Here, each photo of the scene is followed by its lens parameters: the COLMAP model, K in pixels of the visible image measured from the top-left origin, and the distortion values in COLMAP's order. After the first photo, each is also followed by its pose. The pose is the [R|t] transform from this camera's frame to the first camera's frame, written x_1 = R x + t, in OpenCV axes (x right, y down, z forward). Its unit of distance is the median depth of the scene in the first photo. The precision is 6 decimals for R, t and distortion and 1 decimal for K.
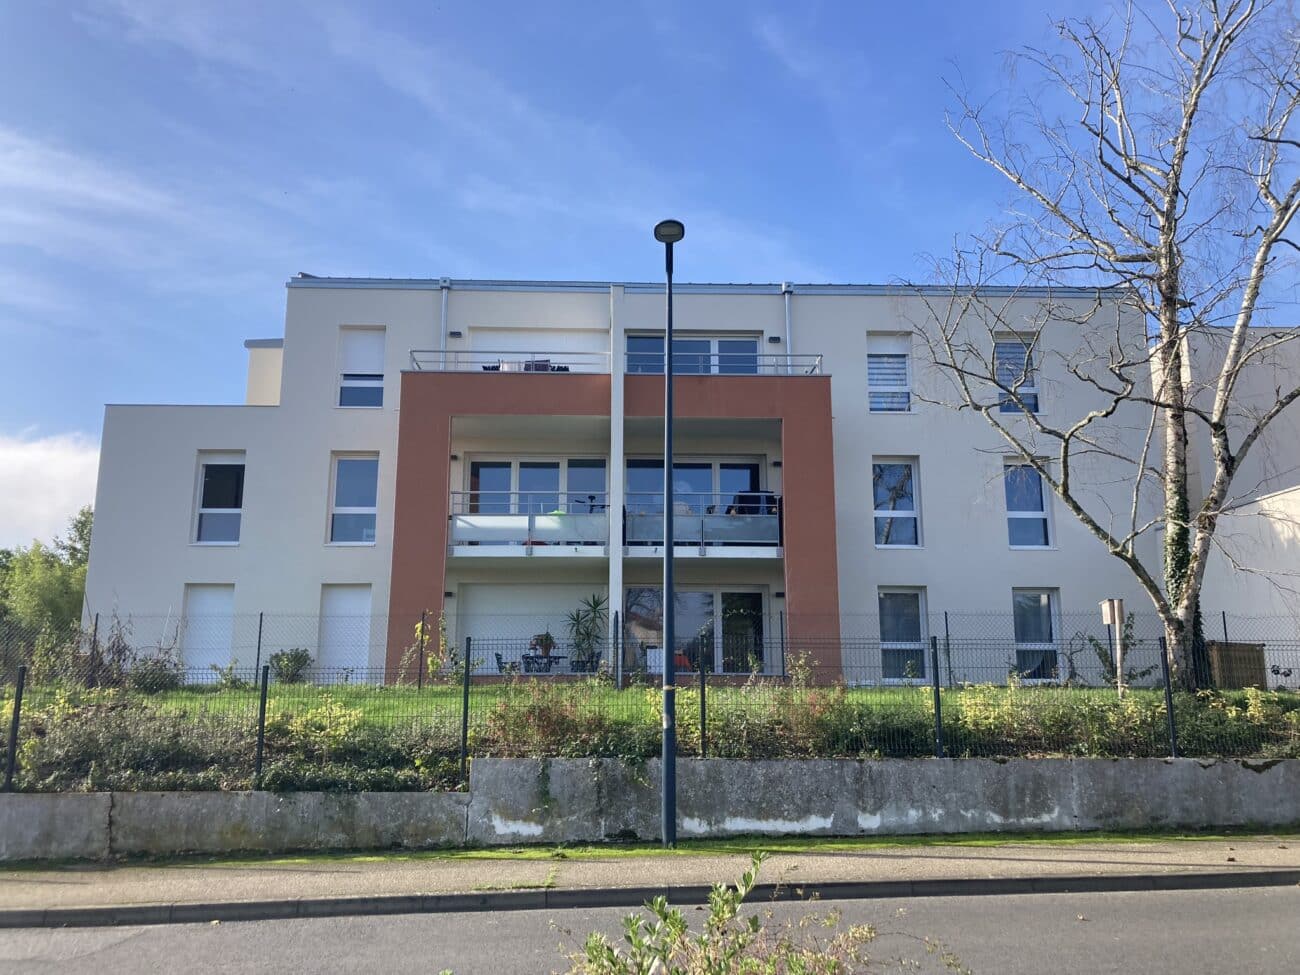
lens RADIAL K [[1064.4, 0, 650.0], [0, 1064.4, 487.5], [0, 0, 1]] dist [0.004142, 0.002986]
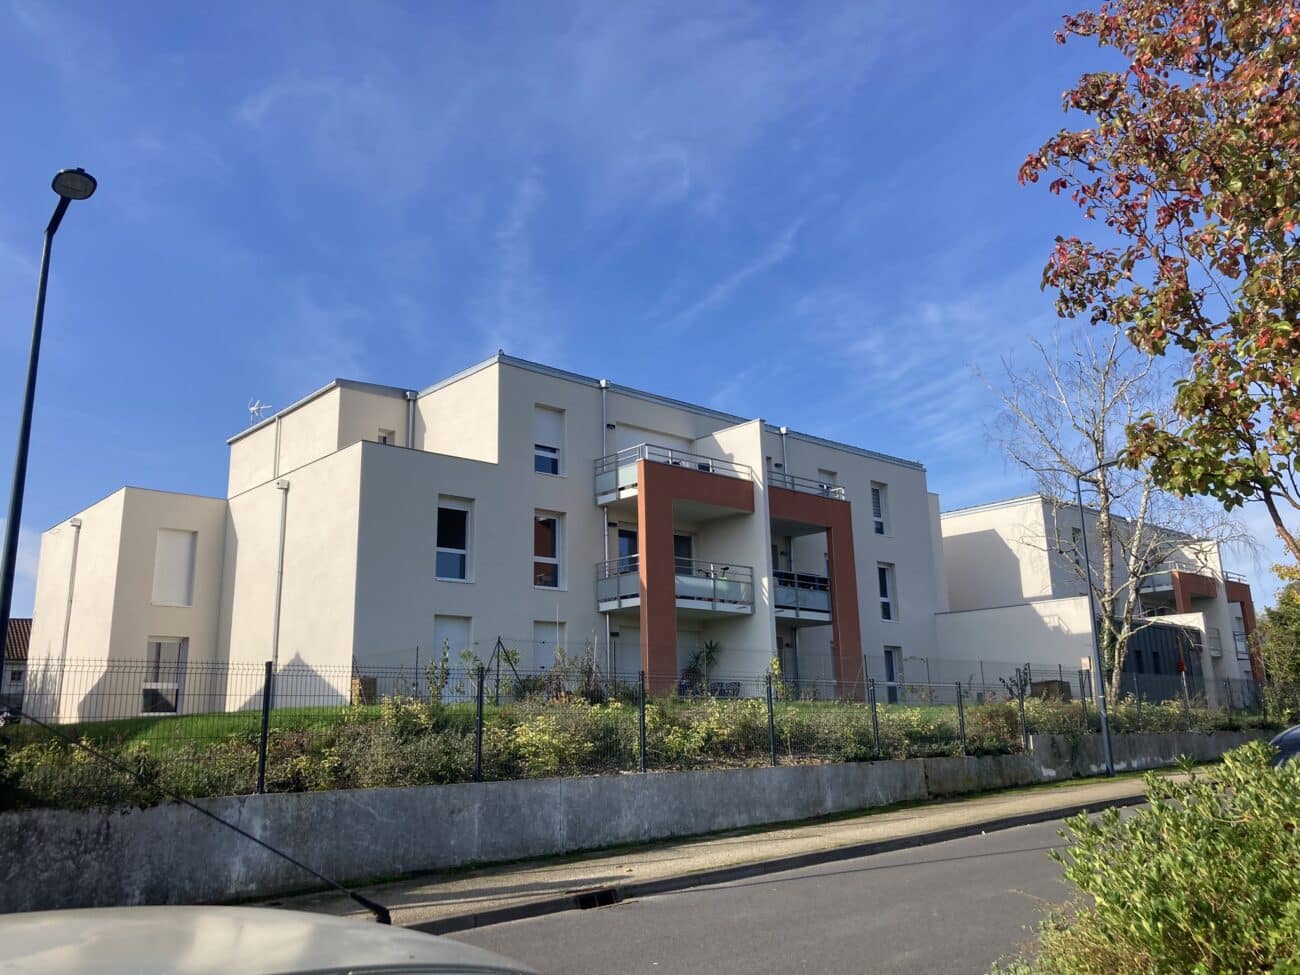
lens RADIAL K [[1040.0, 0, 650.0], [0, 1040.0, 487.5], [0, 0, 1]] dist [0.002519, -0.000127]
pose [[0.776887, 0.131648, 0.615724, -1.001447], [-0.100921, 0.991290, -0.084611, 0.029870], [-0.621500, 0.003594, 0.783406, 0.012353]]
